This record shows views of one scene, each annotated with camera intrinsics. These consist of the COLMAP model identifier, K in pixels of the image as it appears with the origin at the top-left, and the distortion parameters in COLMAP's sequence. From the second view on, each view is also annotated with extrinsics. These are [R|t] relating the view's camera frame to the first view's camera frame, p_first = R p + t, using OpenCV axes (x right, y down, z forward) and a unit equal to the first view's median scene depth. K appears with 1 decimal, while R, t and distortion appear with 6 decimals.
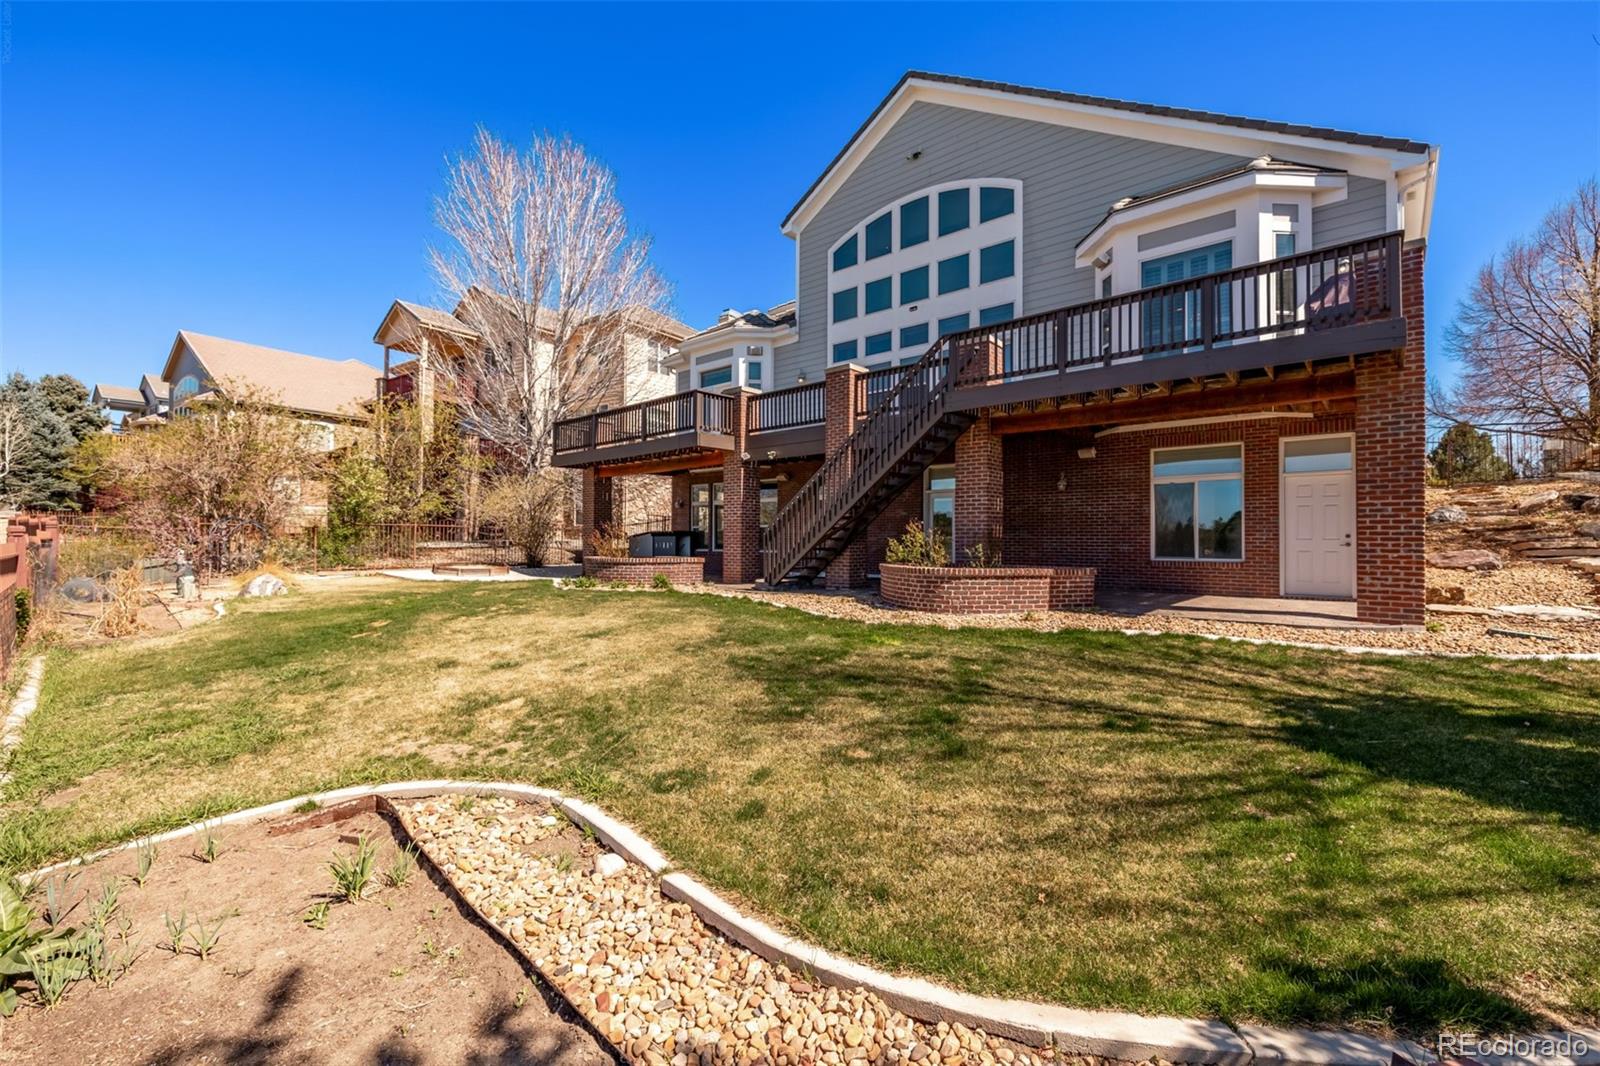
lens RADIAL K [[675.9, 0, 801.9], [0, 675.9, 535.1], [0, 0, 1]] dist [-0.023742, -0.000249]
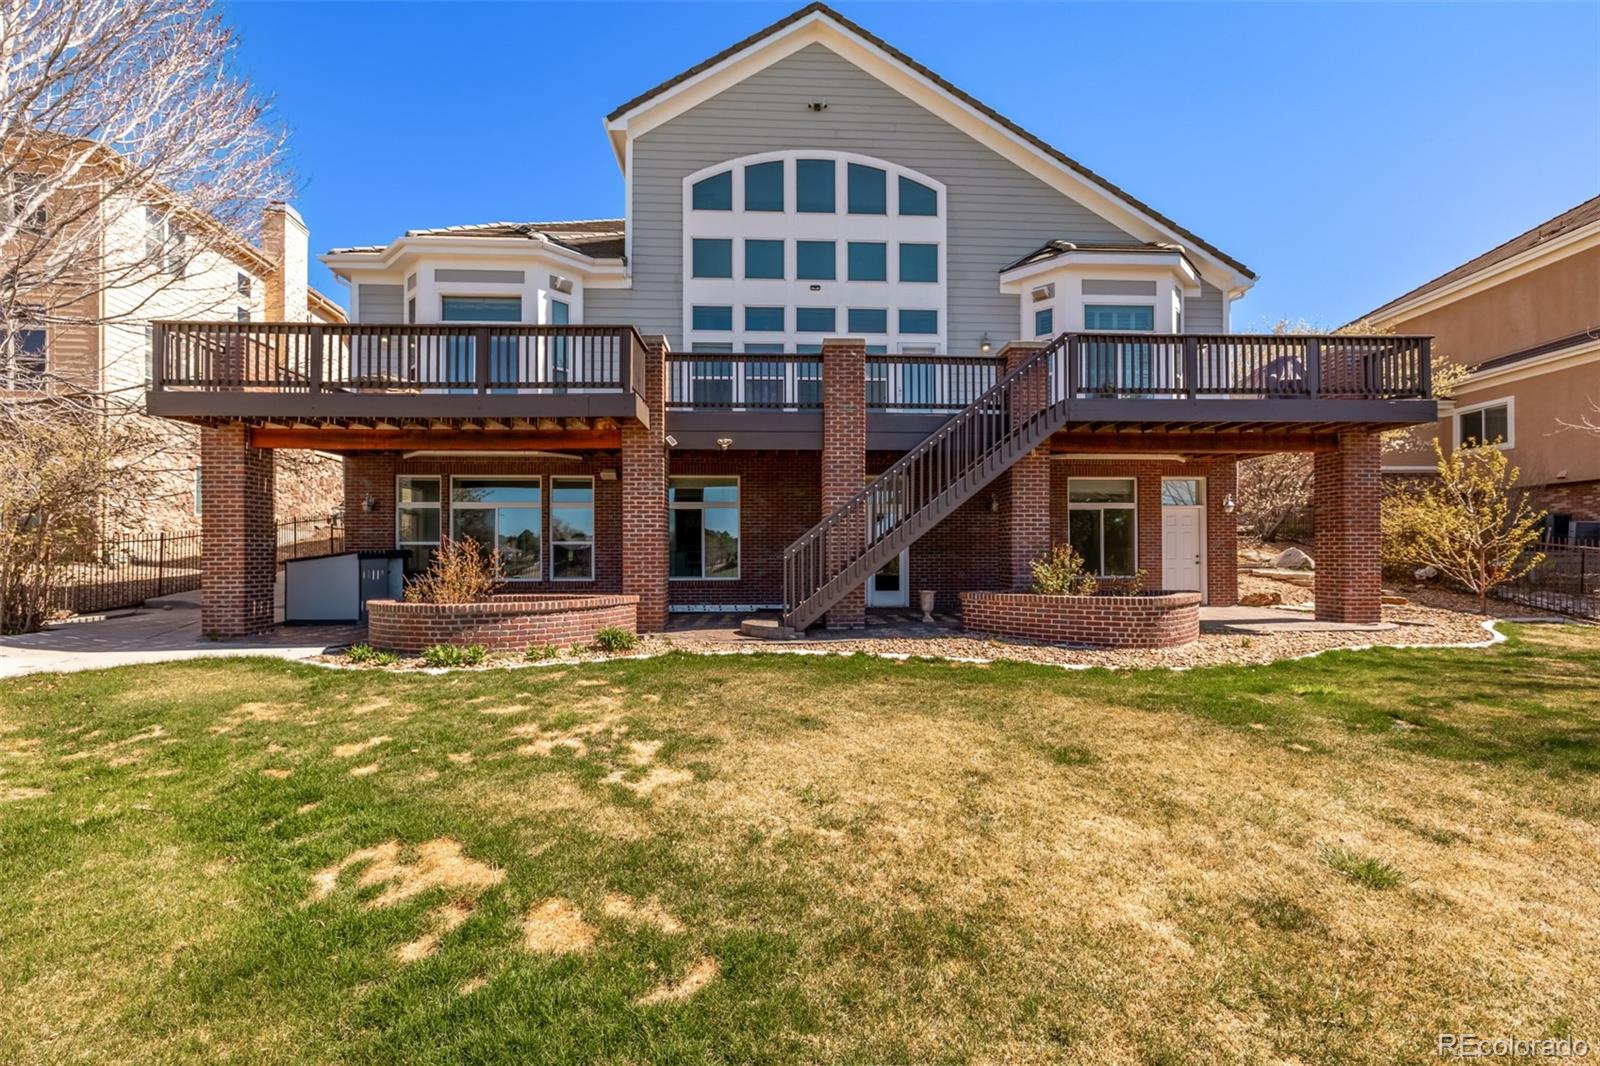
lens RADIAL K [[675.9, 0, 800.1], [0, 675.9, 559.2], [0, 0, 1]] dist [-0.023742, -0.000249]
pose [[0.714981, -0.001559, 0.699142, -0.423750], [-0.001982, 0.999989, 0.004258, -0.002790], [-0.699141, -0.004430, 0.714970, 0.406143]]
